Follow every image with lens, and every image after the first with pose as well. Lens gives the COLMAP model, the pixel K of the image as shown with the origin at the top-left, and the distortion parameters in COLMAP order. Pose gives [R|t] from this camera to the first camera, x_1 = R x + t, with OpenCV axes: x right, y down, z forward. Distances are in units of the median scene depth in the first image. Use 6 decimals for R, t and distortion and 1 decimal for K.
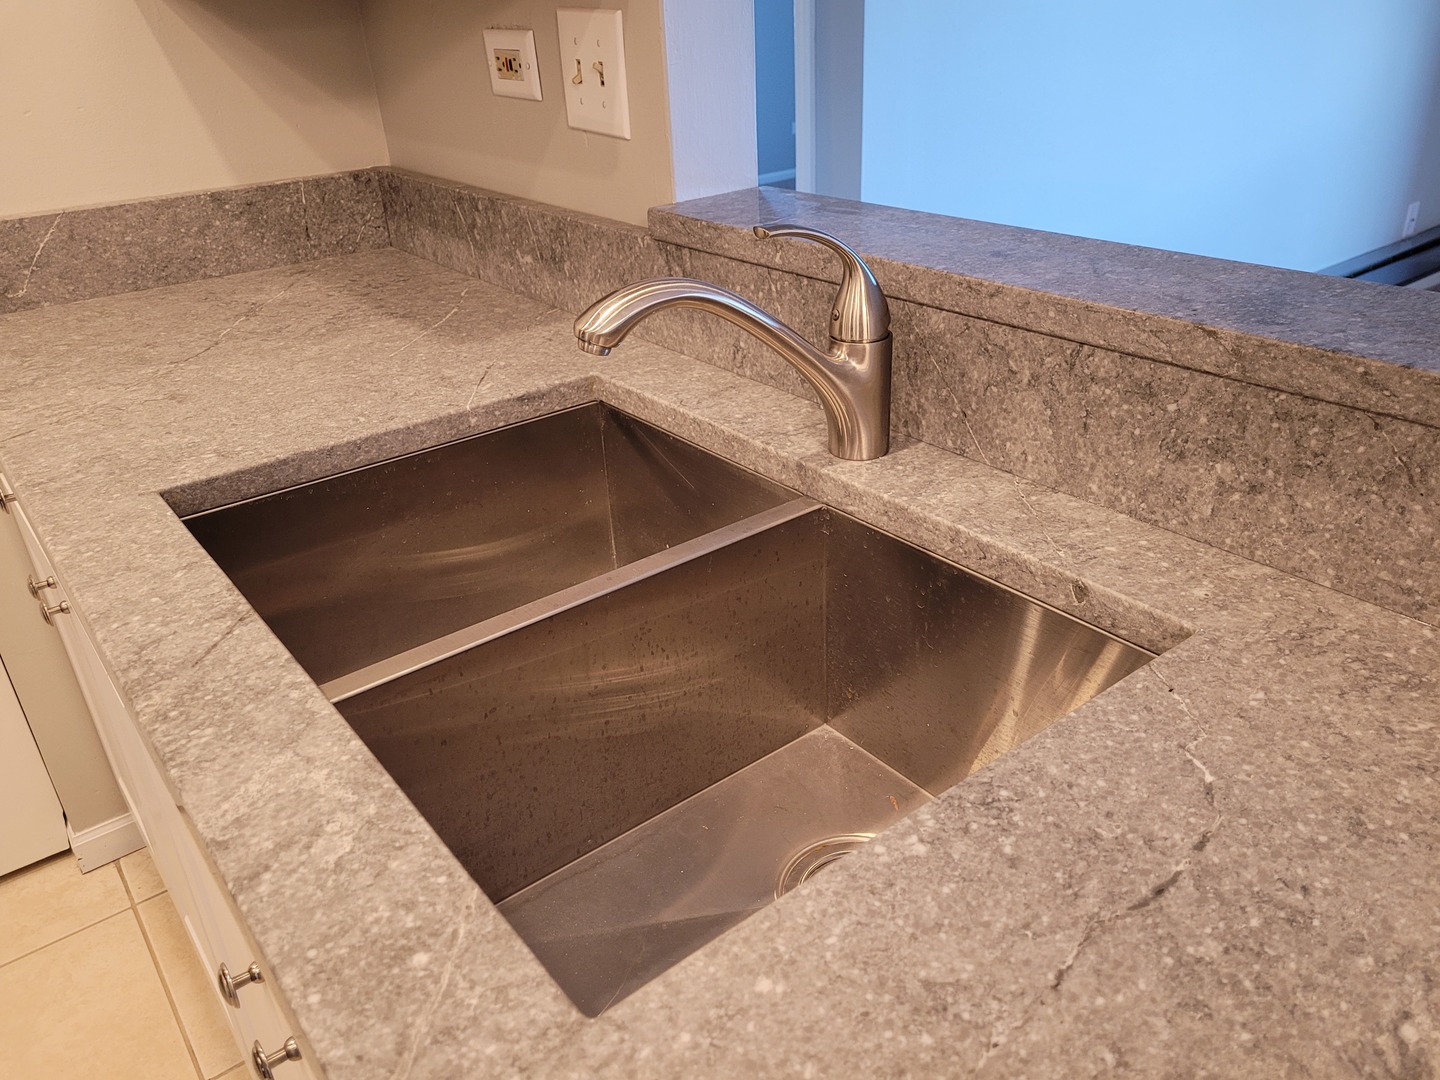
lens RADIAL K [[1092.5, 0, 720.0], [0, 1092.5, 540.0], [0, 0, 1]] dist [0.092444, -0.119042]
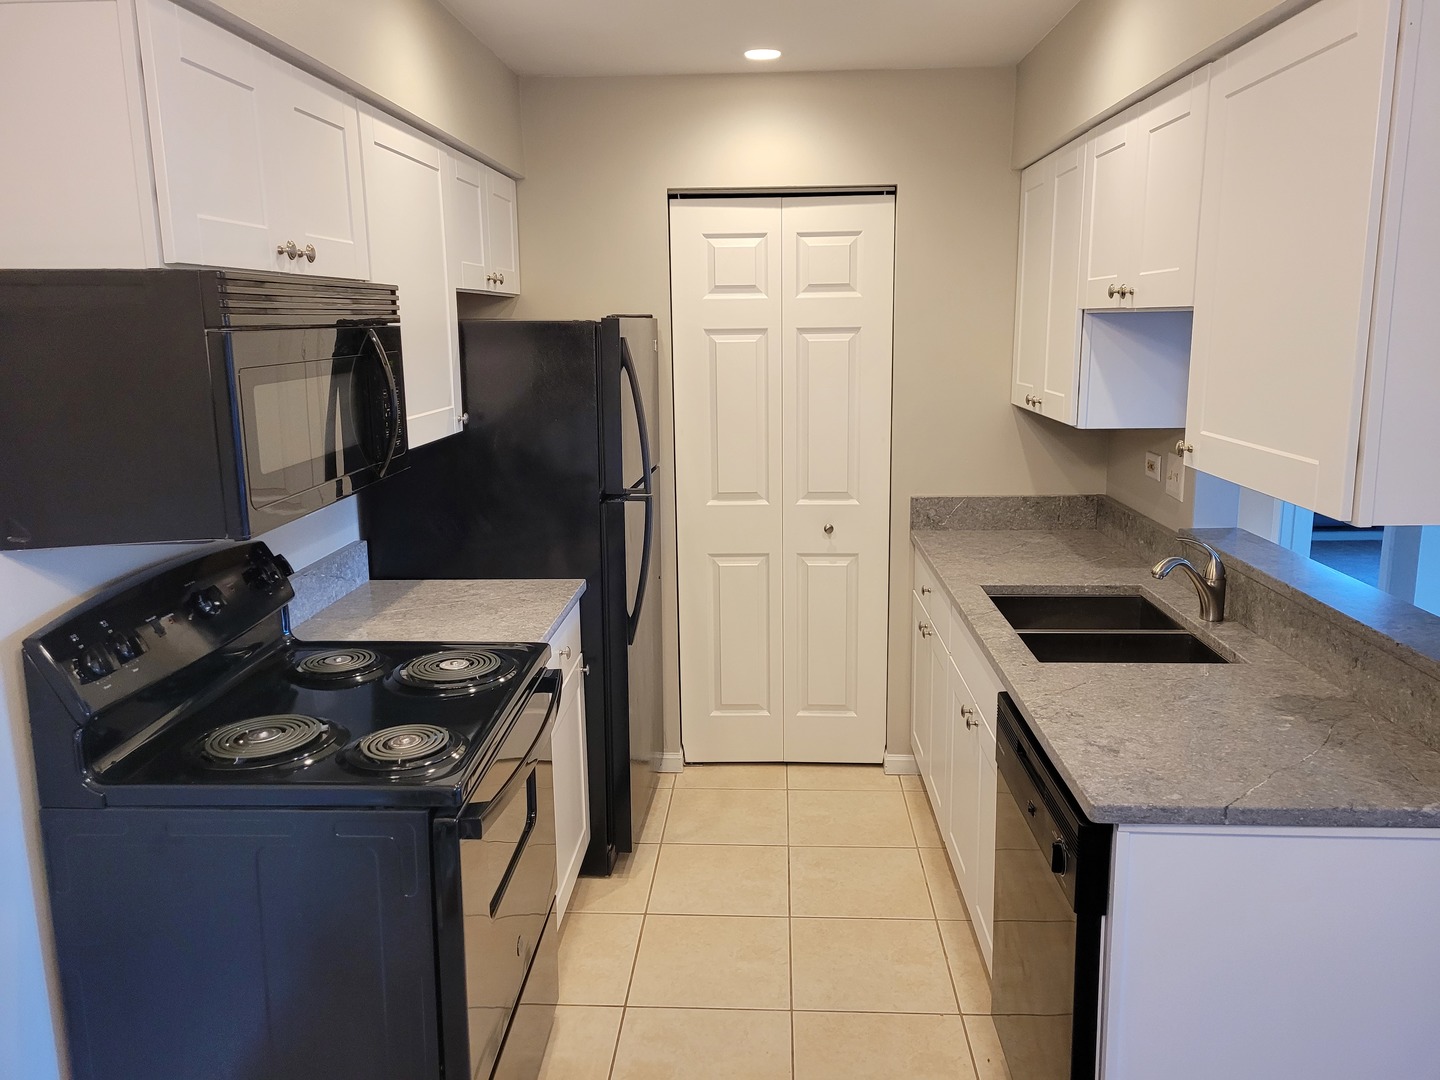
lens RADIAL K [[1092.5, 0, 720.0], [0, 1092.5, 540.0], [0, 0, 1]] dist [0.092444, -0.119042]
pose [[0.761747, 0.162717, -0.627108, 0.695614], [-0.312654, 0.940102, -0.135850, 0.385008], [0.567440, 0.299551, 0.766994, -1.481856]]
